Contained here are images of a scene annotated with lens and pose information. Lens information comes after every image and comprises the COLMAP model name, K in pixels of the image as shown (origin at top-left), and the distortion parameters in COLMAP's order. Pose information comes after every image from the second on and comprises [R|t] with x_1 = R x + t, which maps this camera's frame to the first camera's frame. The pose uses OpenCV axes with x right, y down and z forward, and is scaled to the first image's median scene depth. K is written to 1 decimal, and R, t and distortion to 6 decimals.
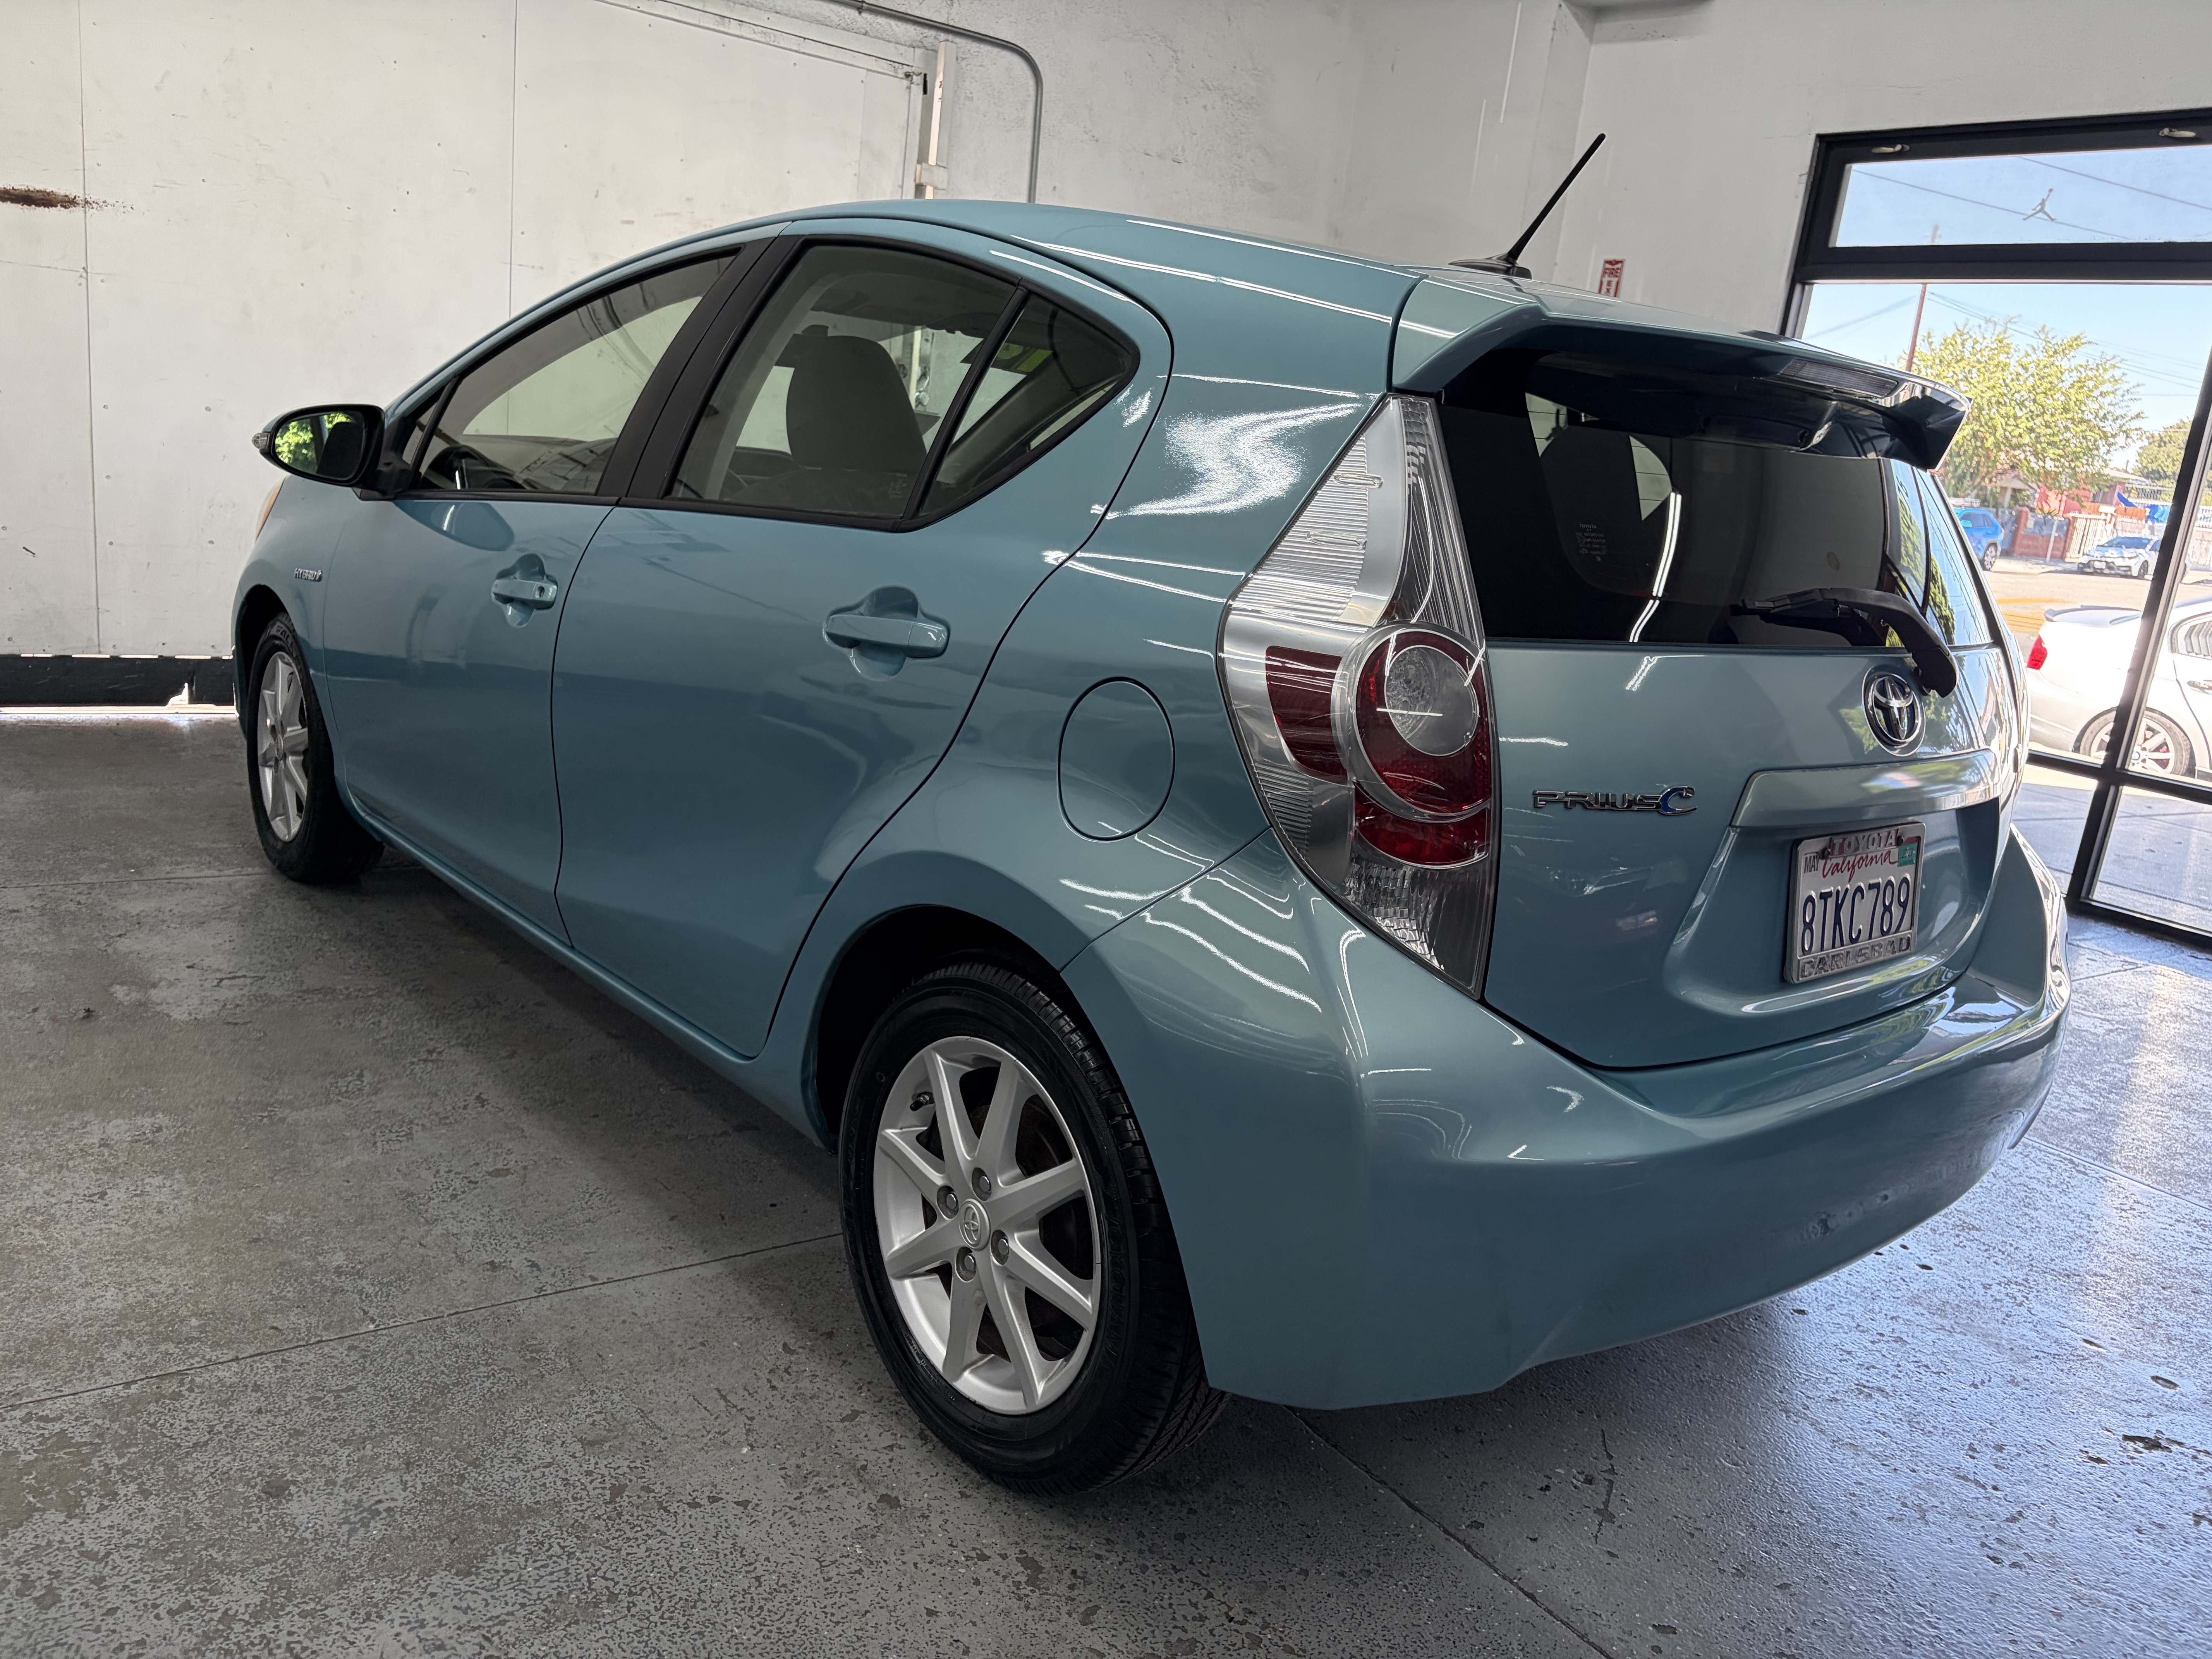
lens RADIAL K [[1674.4, 0, 1110.4], [0, 1674.4, 815.8], [0, 0, 1]] dist [0.045082, -0.045280]
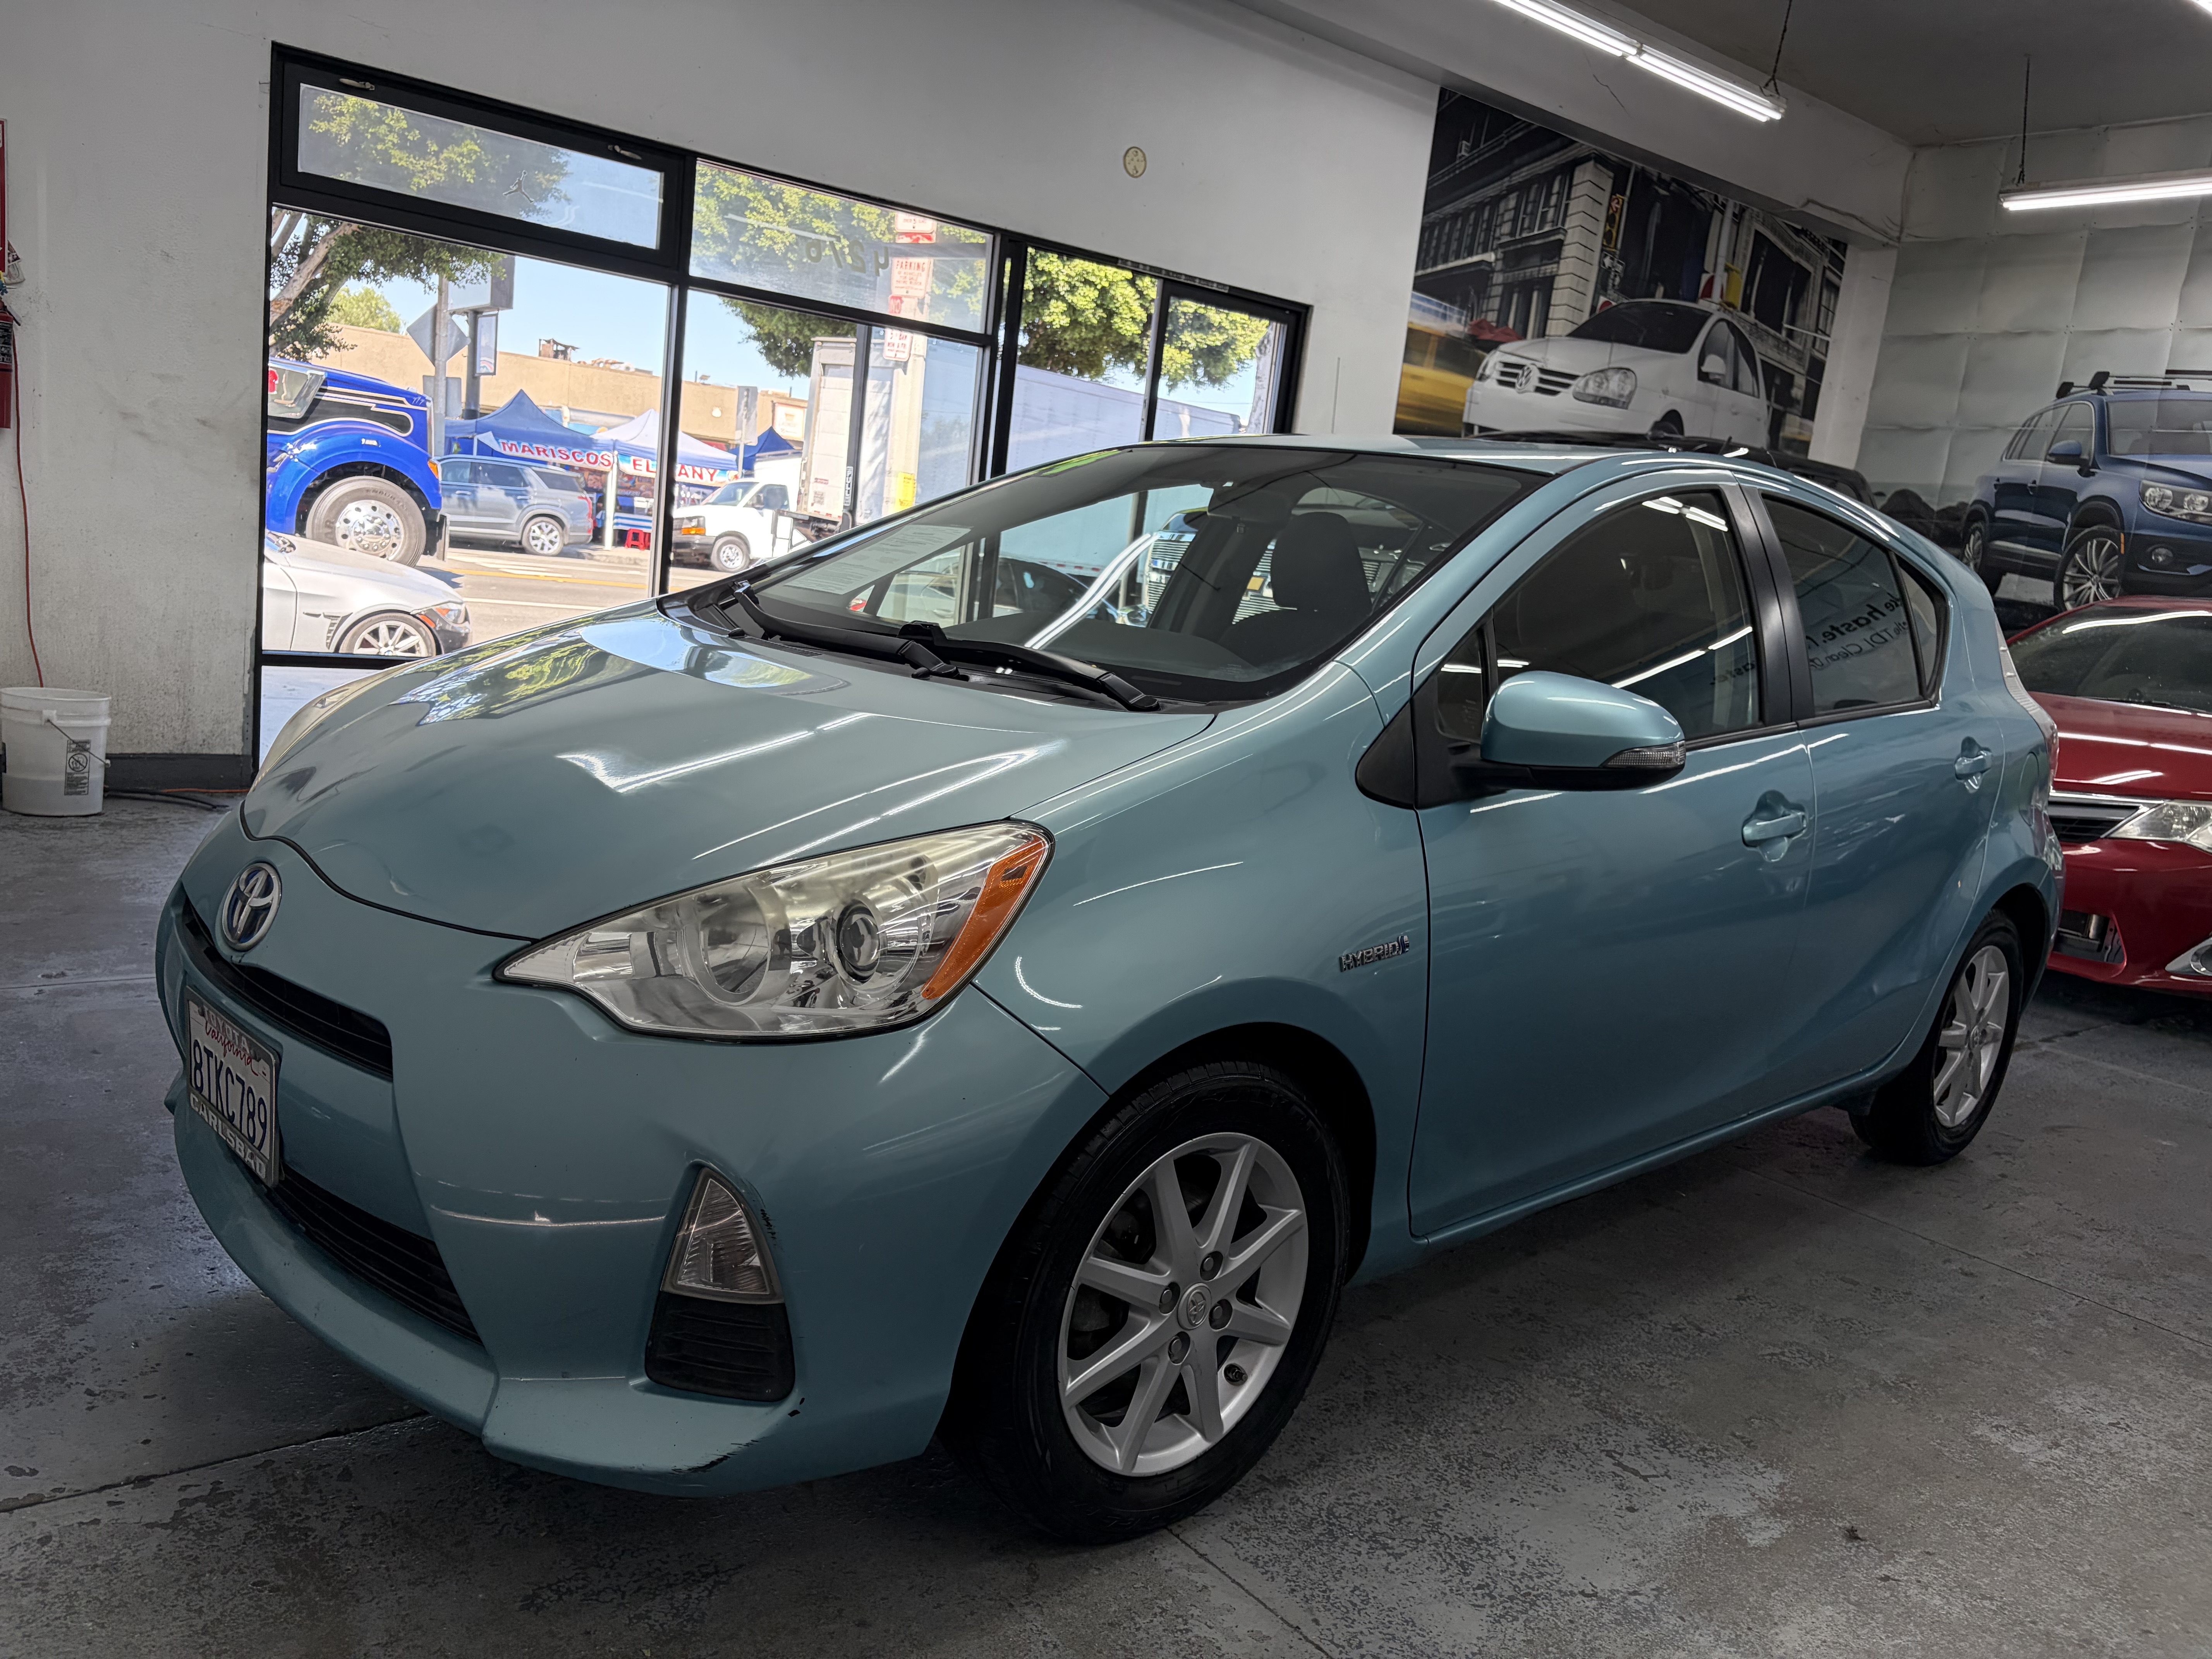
lens RADIAL K [[1660.6, 0, 1096.1], [0, 1660.6, 824.0], [0, 0, 1]] dist [0.039848, -0.052703]
pose [[-0.024636, -0.276231, 0.960775, -1.411256], [0.112347, 0.954214, 0.277225, -0.496848], [-0.993364, 0.114769, 0.007526, 1.486888]]
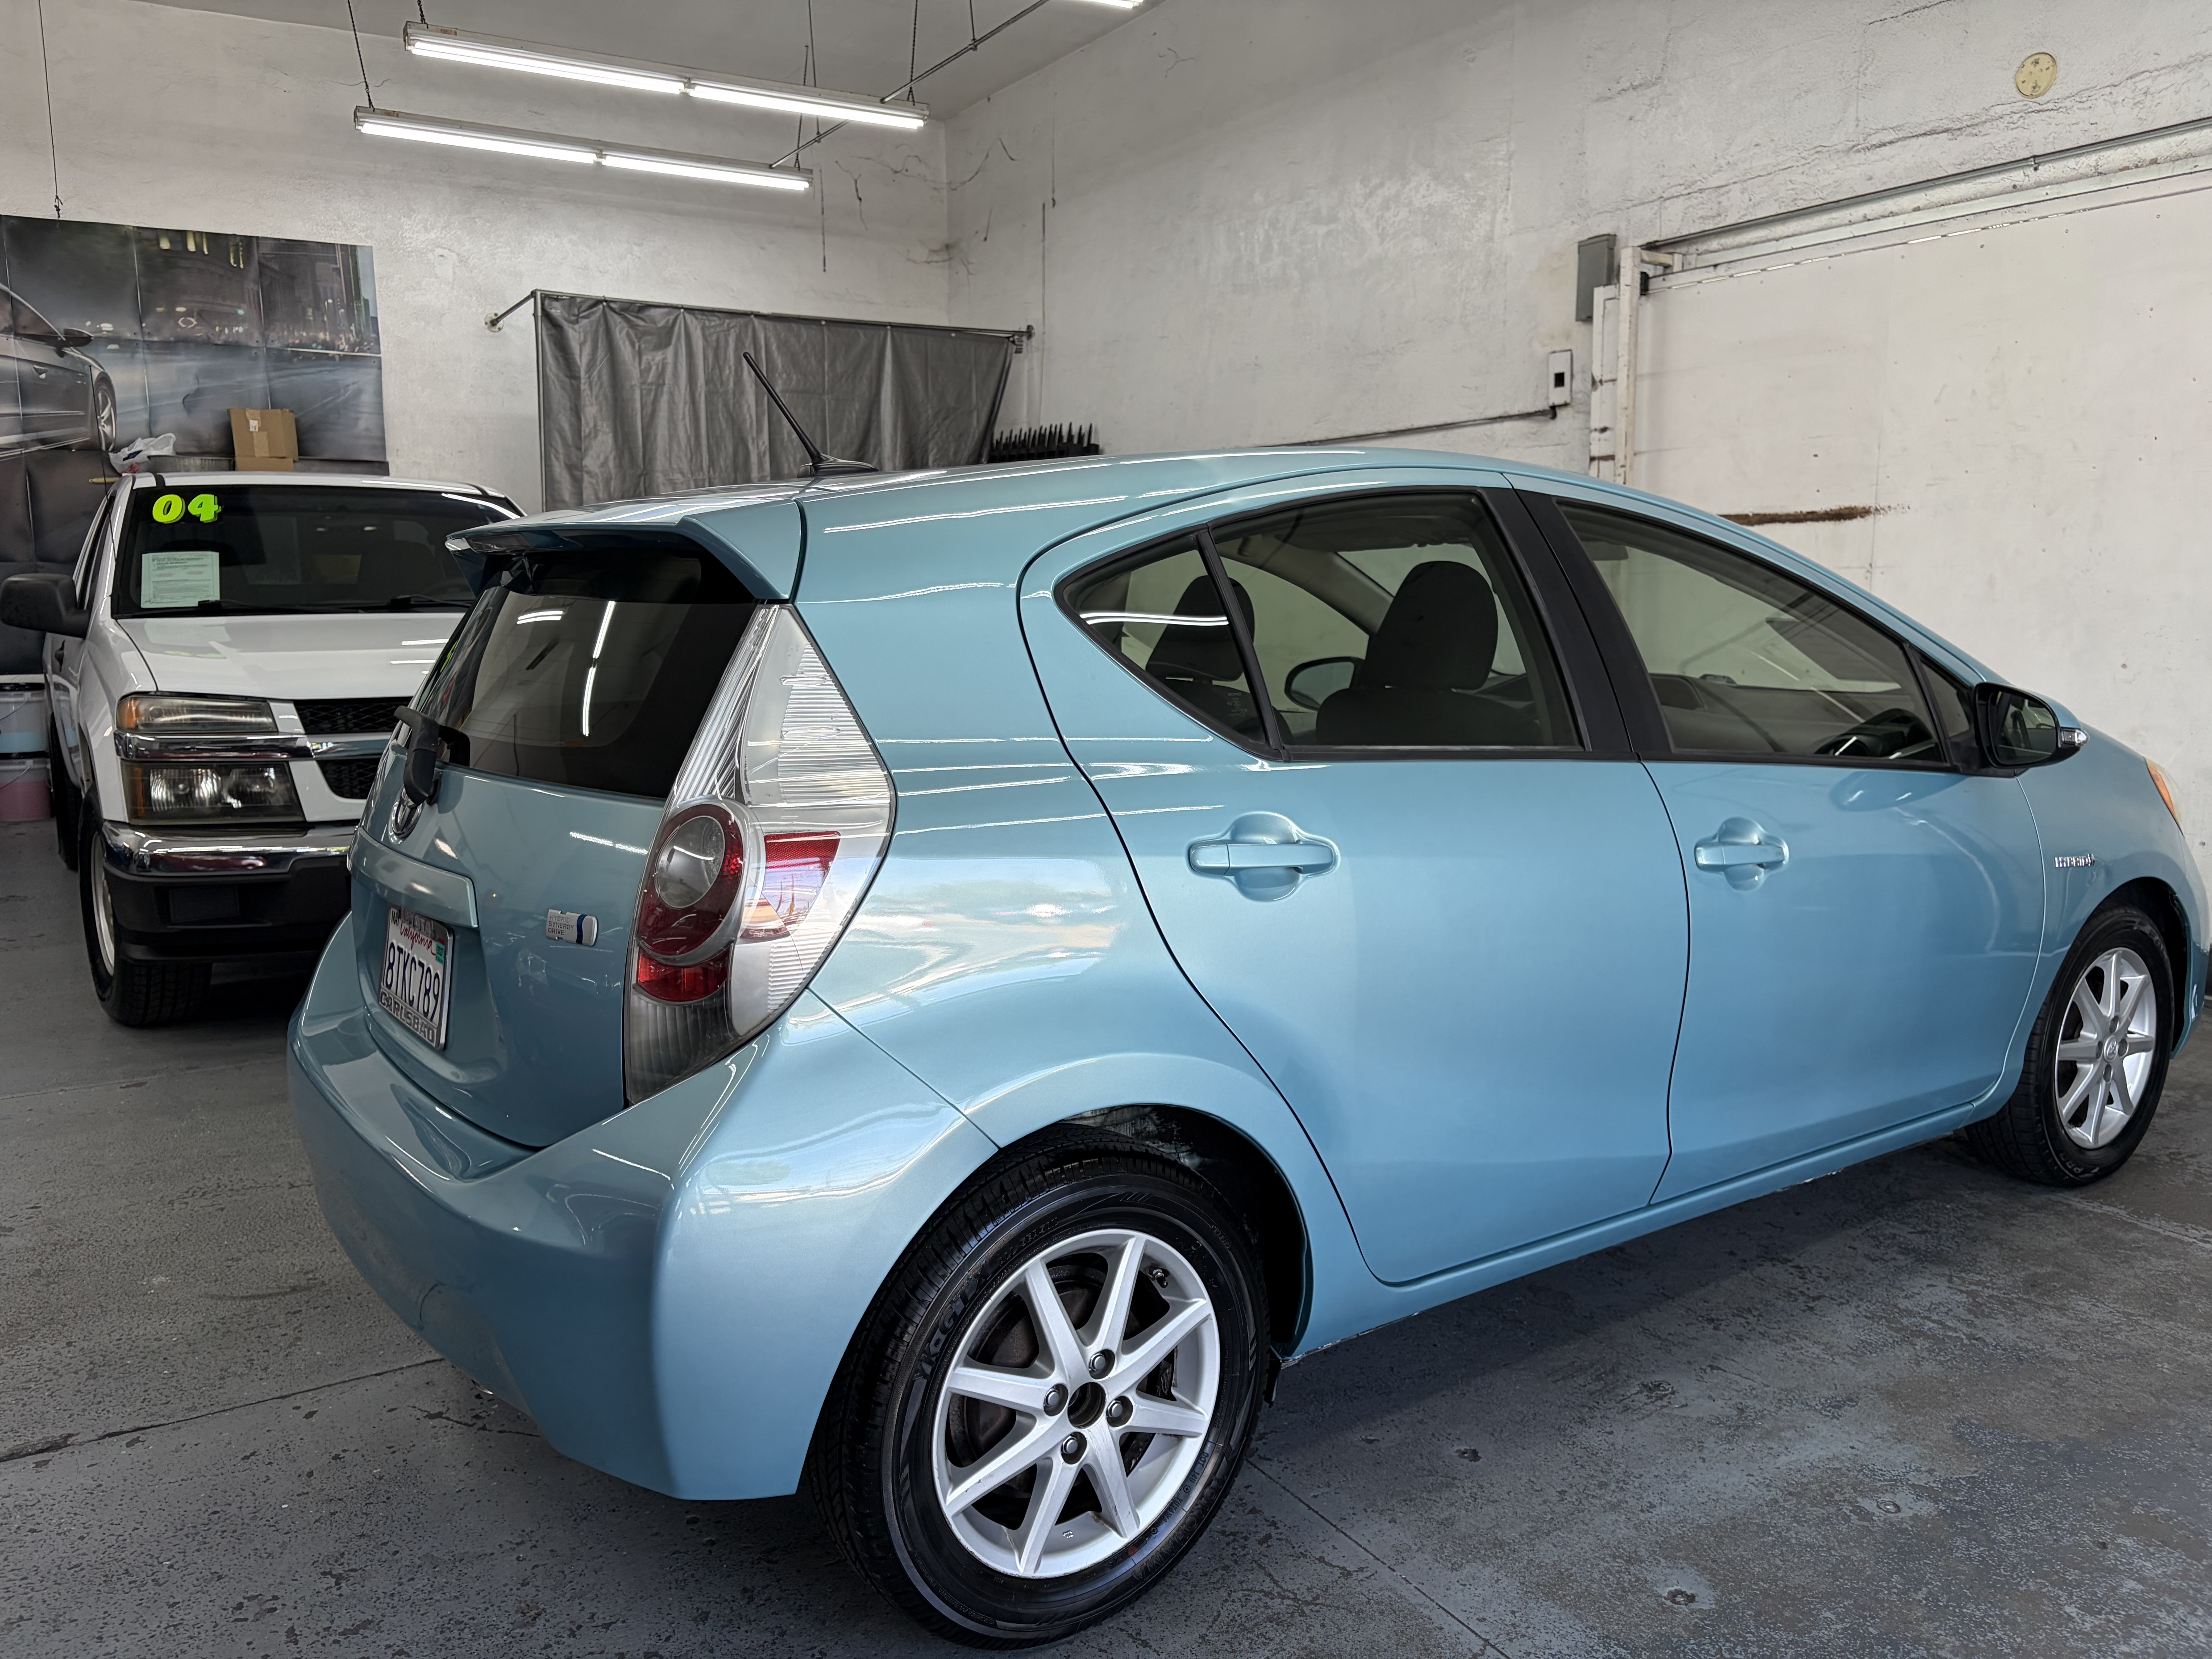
lens RADIAL K [[1674.4, 0, 1110.4], [0, 1674.4, 815.8], [0, 0, 1]] dist [0.045082, -0.045280]
pose [[-0.085399, 0.025387, -0.996023, 1.205640], [-0.227674, 0.972729, 0.044314, -0.158863], [0.969985, 0.230553, -0.077290, 1.183926]]
